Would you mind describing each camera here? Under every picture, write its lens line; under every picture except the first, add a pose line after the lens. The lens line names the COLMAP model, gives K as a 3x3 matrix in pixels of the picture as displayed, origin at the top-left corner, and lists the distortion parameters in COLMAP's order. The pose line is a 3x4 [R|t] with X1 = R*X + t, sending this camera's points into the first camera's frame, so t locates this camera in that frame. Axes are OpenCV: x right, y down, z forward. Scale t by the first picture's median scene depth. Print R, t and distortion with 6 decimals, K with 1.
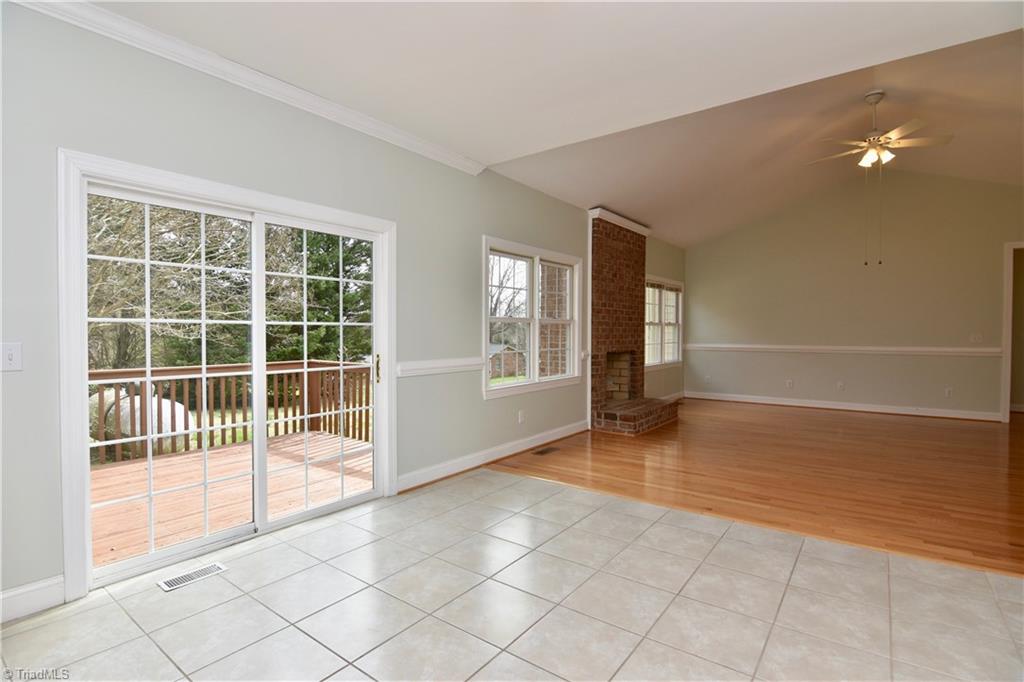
lens RADIAL K [[499.5, 0, 507.8], [0, 499.5, 340.9], [0, 0, 1]] dist [-0.013575, -0.003217]
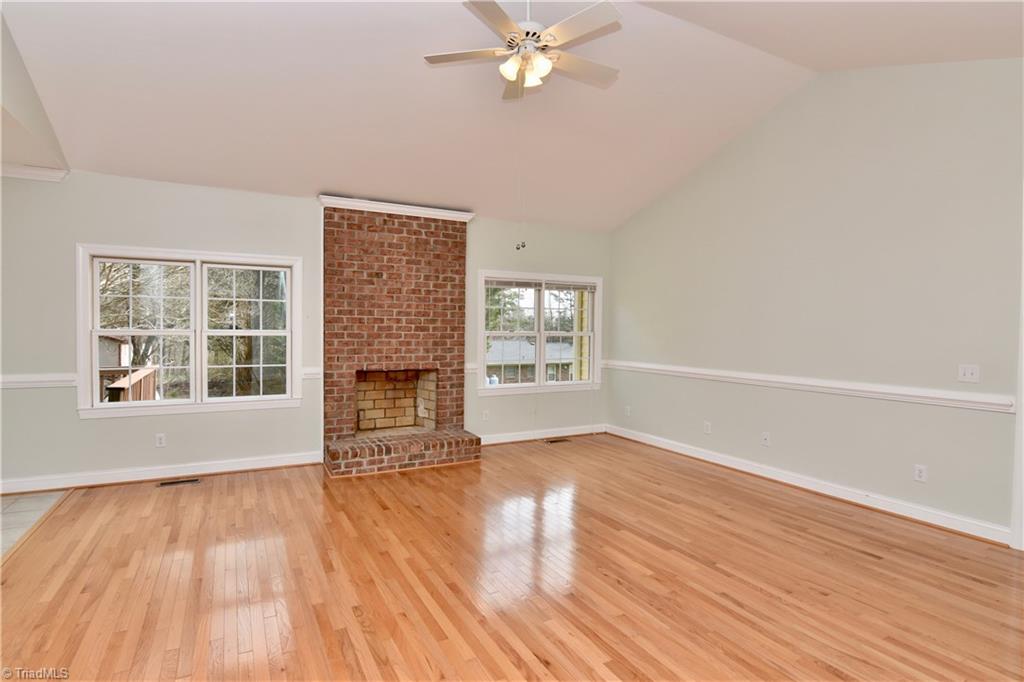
lens RADIAL K [[530.6, 0, 511.4], [0, 530.6, 338.7], [0, 0, 1]] dist [-0.014323, -0.001322]
pose [[0.905316, 0.017366, -0.424384, 0.824293], [-0.018225, 0.999832, 0.002035, -0.036867], [0.424348, 0.005892, 0.905480, 0.336344]]
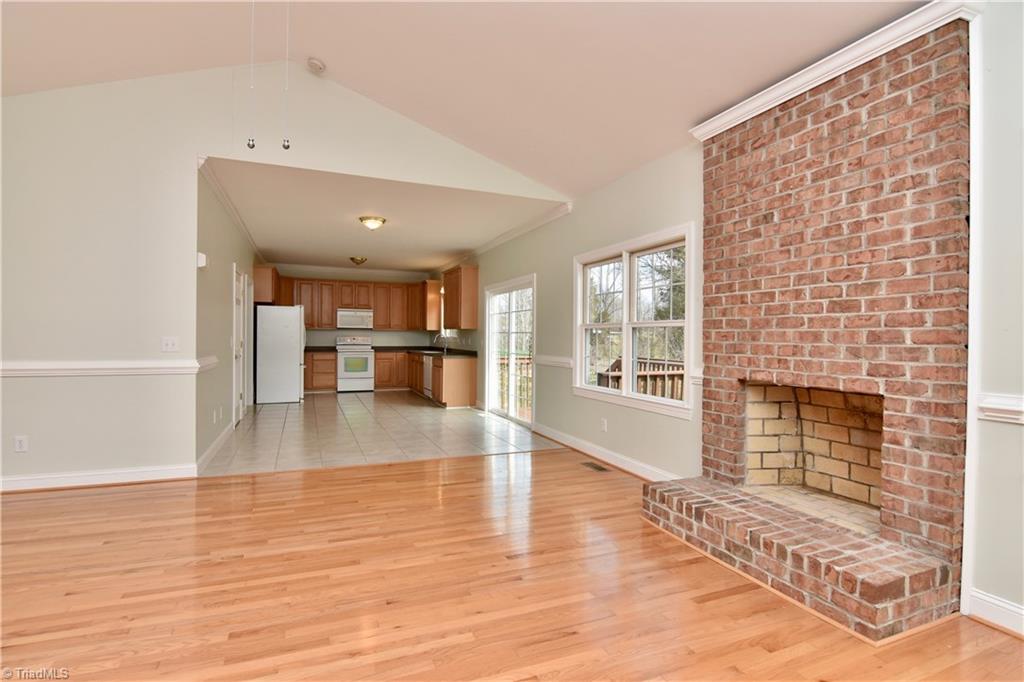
lens RADIAL K [[498.6, 0, 507.4], [0, 498.6, 338.9], [0, 0, 1]] dist [-0.016167, -0.001122]
pose [[-0.516061, 0.000980, -0.856551, 0.785506], [-0.025294, 0.999546, 0.016383, -0.021558], [0.856178, 0.030120, -0.515802, 1.099761]]
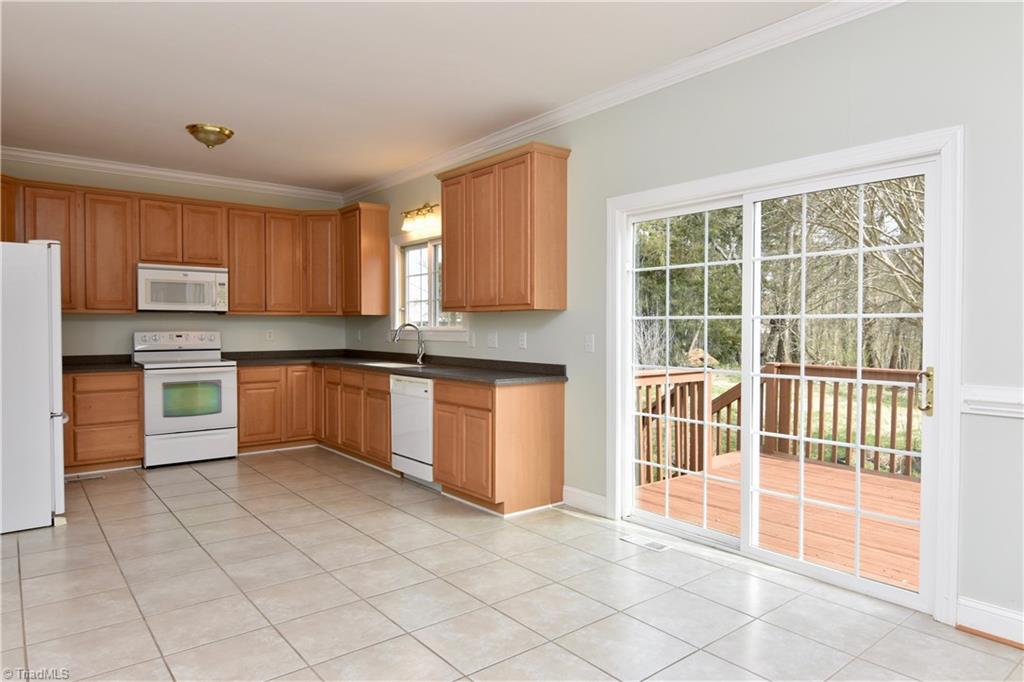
lens RADIAL K [[636.2, 0, 516.1], [0, 636.2, 342.7], [0, 0, 1]] dist [-0.020456, -0.001593]
pose [[-0.243899, 0.021547, -0.969561, 0.352012], [-0.022468, 0.999359, 0.027861, -0.006685], [0.969540, 0.028579, -0.243259, 0.443047]]
